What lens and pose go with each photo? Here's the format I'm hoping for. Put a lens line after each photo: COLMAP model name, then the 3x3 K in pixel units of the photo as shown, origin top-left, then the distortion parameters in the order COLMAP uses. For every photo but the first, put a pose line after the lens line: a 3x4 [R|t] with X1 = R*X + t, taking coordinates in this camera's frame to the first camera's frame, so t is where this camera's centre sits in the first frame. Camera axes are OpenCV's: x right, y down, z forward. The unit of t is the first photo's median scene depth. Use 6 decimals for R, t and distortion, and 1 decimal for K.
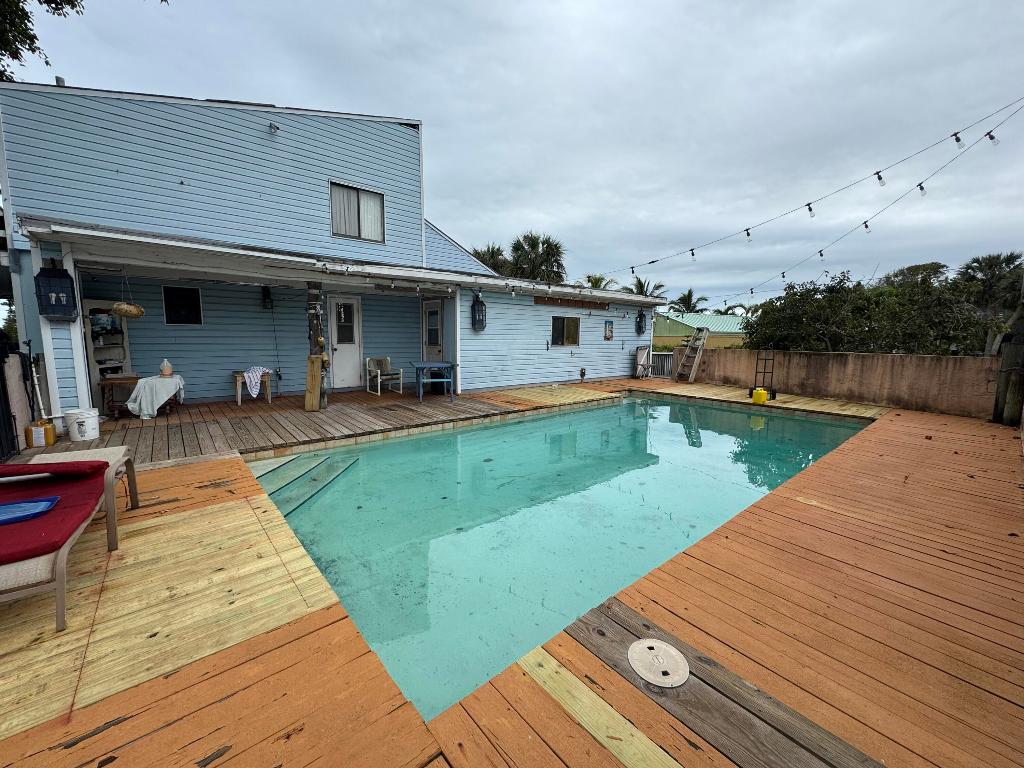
lens RADIAL K [[406.2, 0, 511.6], [0, 406.2, 382.6], [0, 0, 1]] dist [-0.001302, 0.000521]
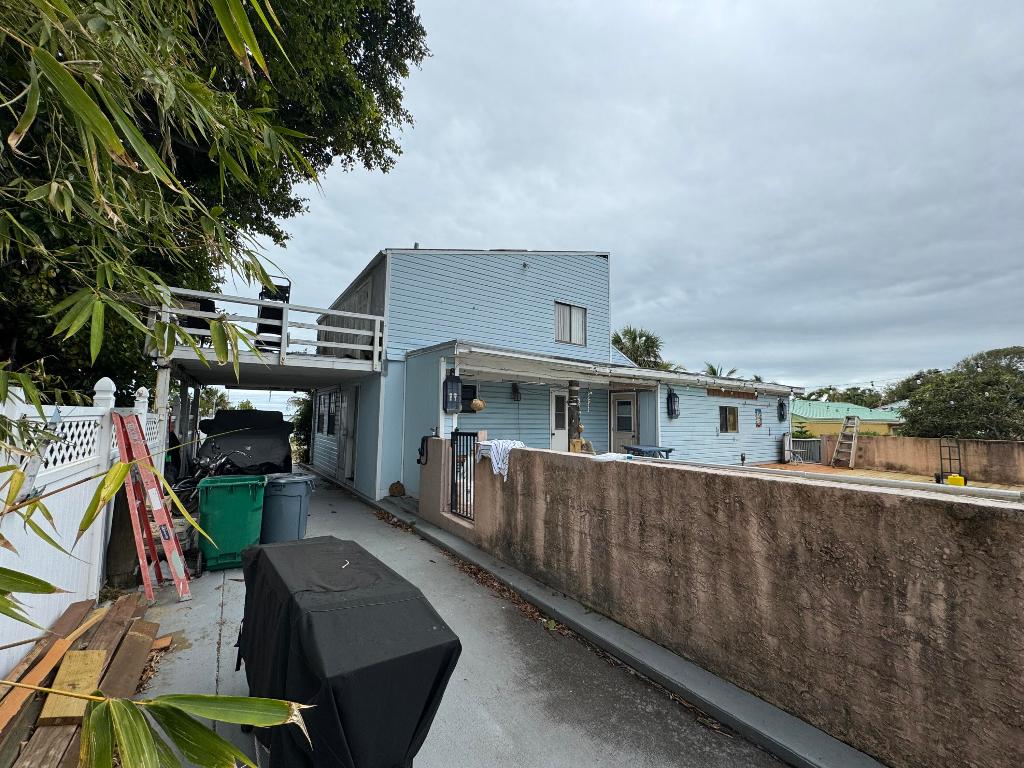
lens RADIAL K [[406.2, 0, 513.9], [0, 406.2, 385.5], [0, 0, 1]] dist [-0.001302, 0.000521]
pose [[0.996032, -0.001315, -0.088985, -0.402260], [-0.016105, 0.980719, -0.194761, 0.010643], [0.087525, 0.195421, 0.976806, -0.173666]]
